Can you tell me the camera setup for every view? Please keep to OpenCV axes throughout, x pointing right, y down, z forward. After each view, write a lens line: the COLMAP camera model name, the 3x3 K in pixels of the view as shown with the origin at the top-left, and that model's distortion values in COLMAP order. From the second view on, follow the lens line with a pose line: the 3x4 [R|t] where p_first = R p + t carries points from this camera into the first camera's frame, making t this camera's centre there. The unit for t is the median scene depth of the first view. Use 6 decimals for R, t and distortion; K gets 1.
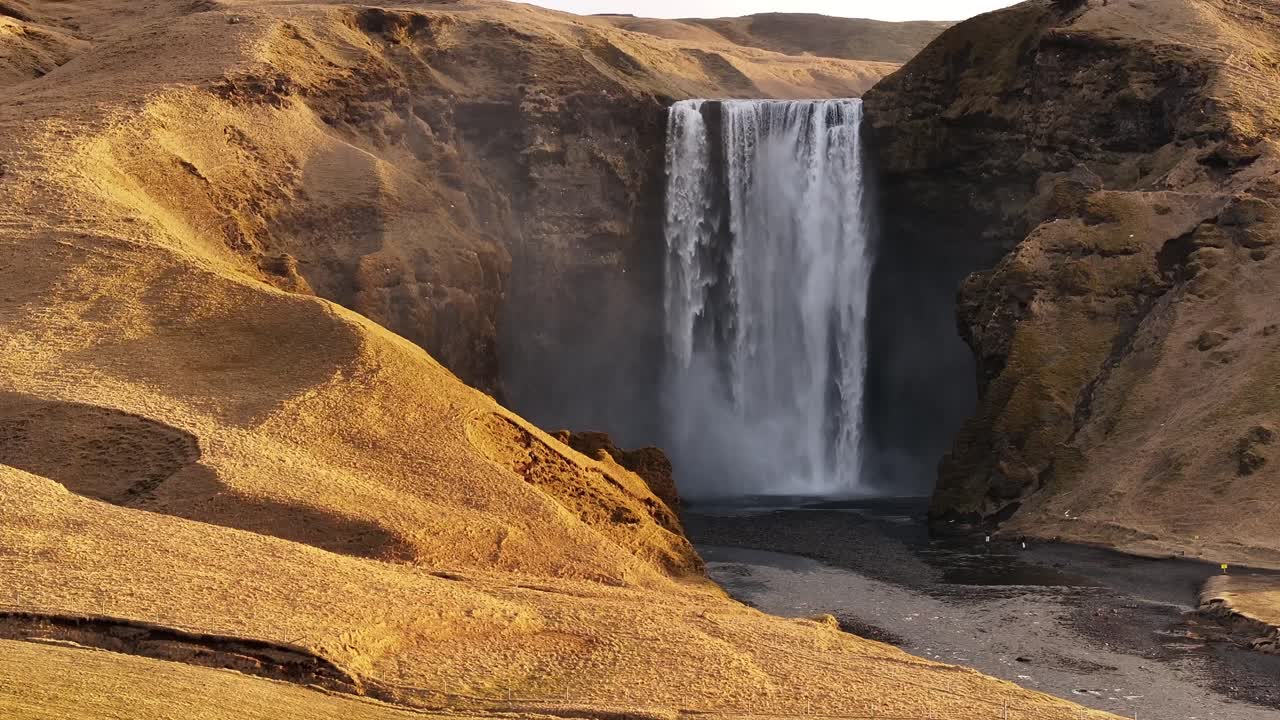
lens RADIAL K [[2877.7, 0, 640.0], [0, 2877.7, 360.0], [0, 0, 1]] dist [-0.158518, 0.125992]
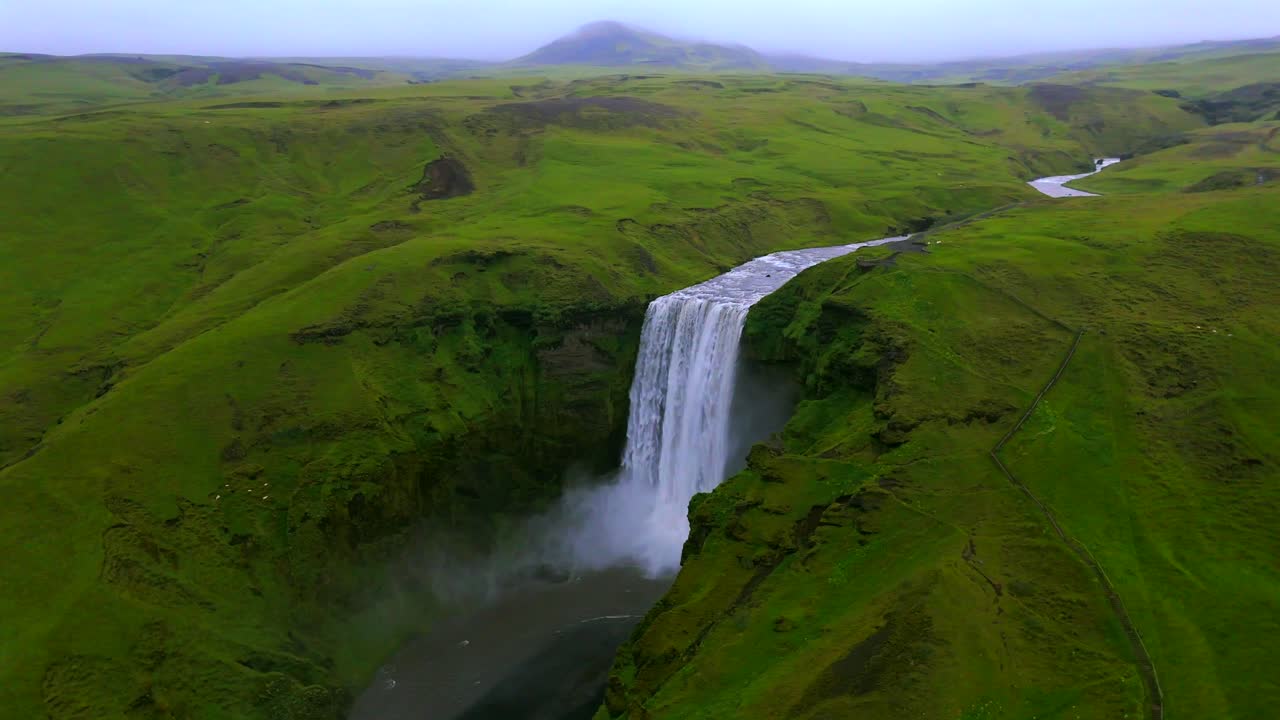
lens RADIAL K [[907.1, 0, 643.9], [0, 907.1, 383.4], [0, 0, 1]] dist [0.049692, -0.000026]
pose [[0.895772, 0.119415, -0.428174, 0.275821], [-0.012019, 0.969395, 0.245212, -0.194512], [0.444352, -0.214508, 0.869792, 0.561655]]
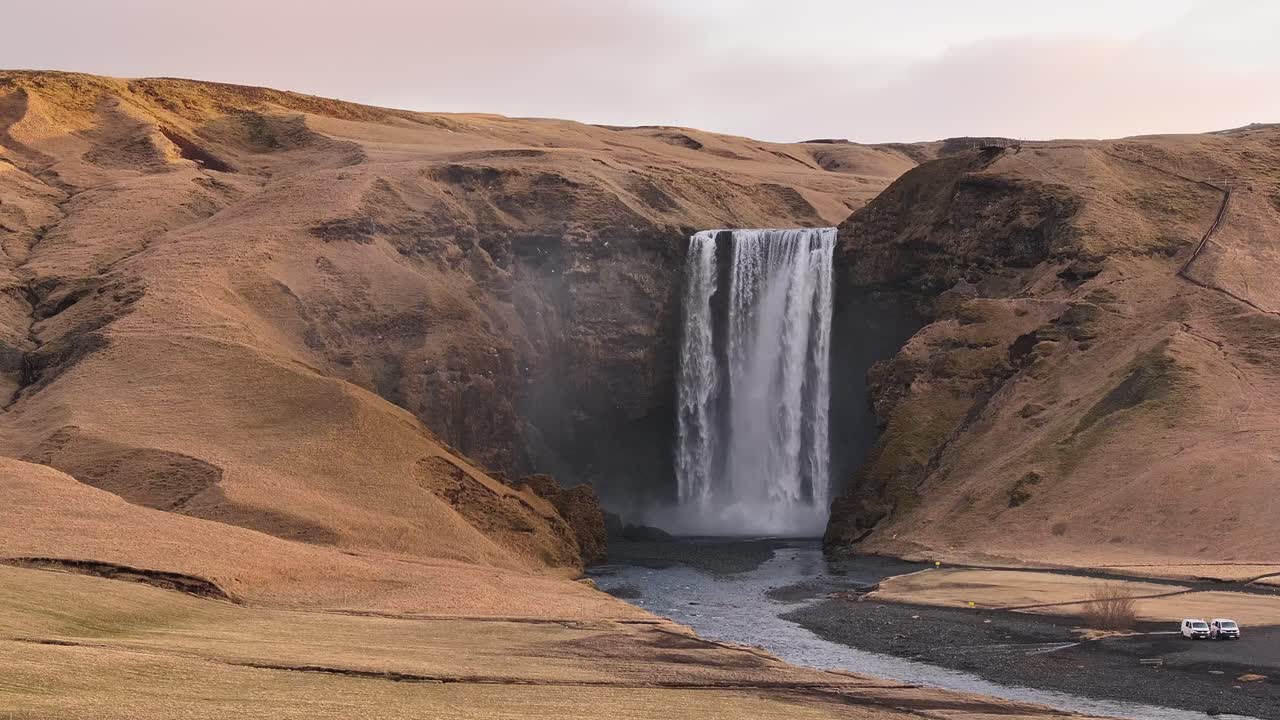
lens RADIAL K [[2877.7, 0, 640.0], [0, 2877.7, 360.0], [0, 0, 1]] dist [-0.158518, 0.125992]
pose [[0.991394, -0.006027, -0.130770, 0.173032], [0.001214, 0.999320, -0.036857, 0.016651], [0.130904, 0.036381, 0.990727, -0.310569]]
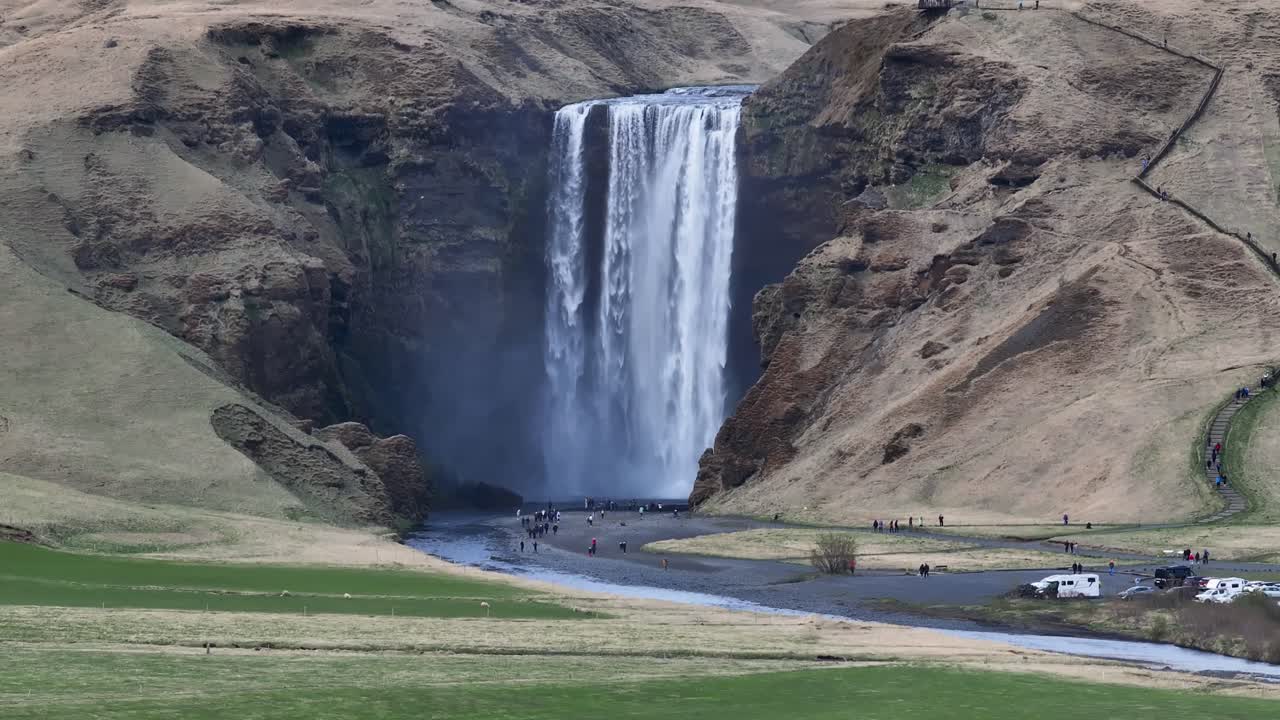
lens RADIAL K [[6851.6, 0, 640.0], [0, 6851.6, 360.0], [0, 0, 1]] dist [-0.019817, 1.326814]
pose [[0.990932, 0.004252, -0.134298, 0.400339], [-0.004163, 0.999991, 0.000943, -0.004235], [0.134301, -0.000376, 0.990940, -1.514977]]
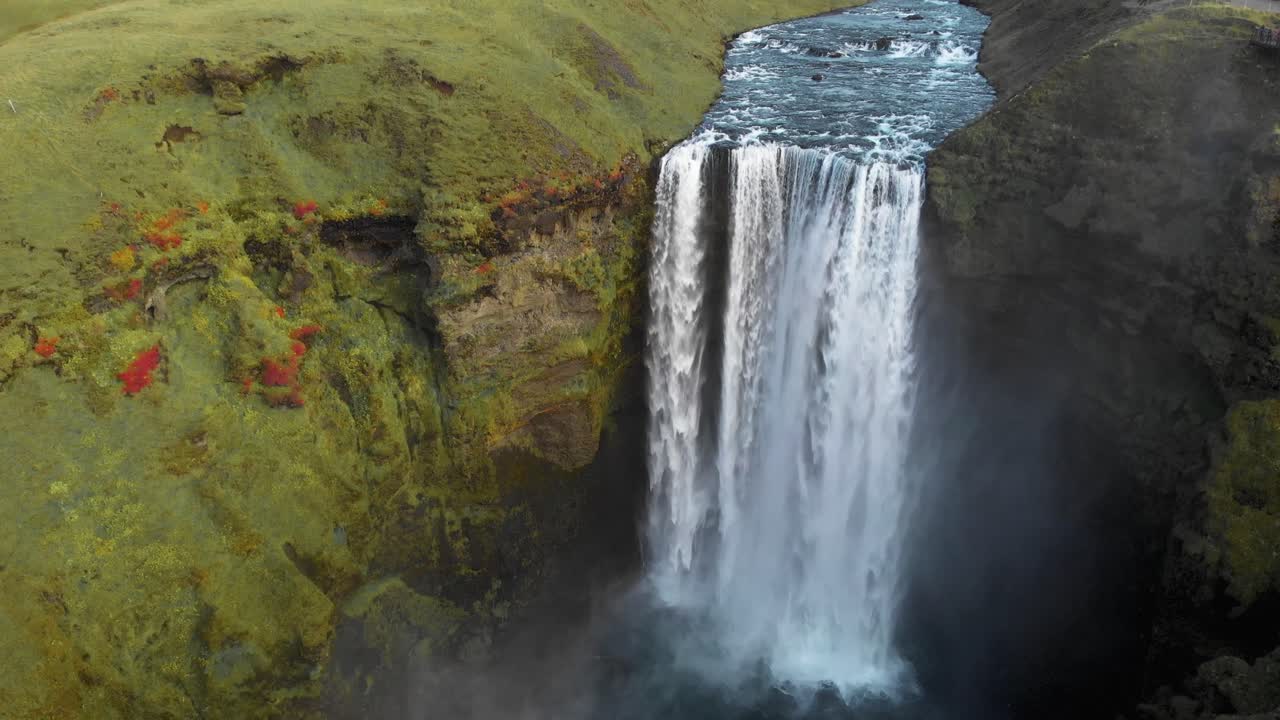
lens RADIAL K [[958.8, 0, 633.2], [0, 958.8, 402.4], [0, 0, 1]] dist [0.093140, -0.197951]
pose [[0.994215, 0.042261, -0.098748, 0.034006], [0.005437, 0.898366, 0.439214, -0.157707], [0.107273, -0.437210, 0.892939, 0.824542]]
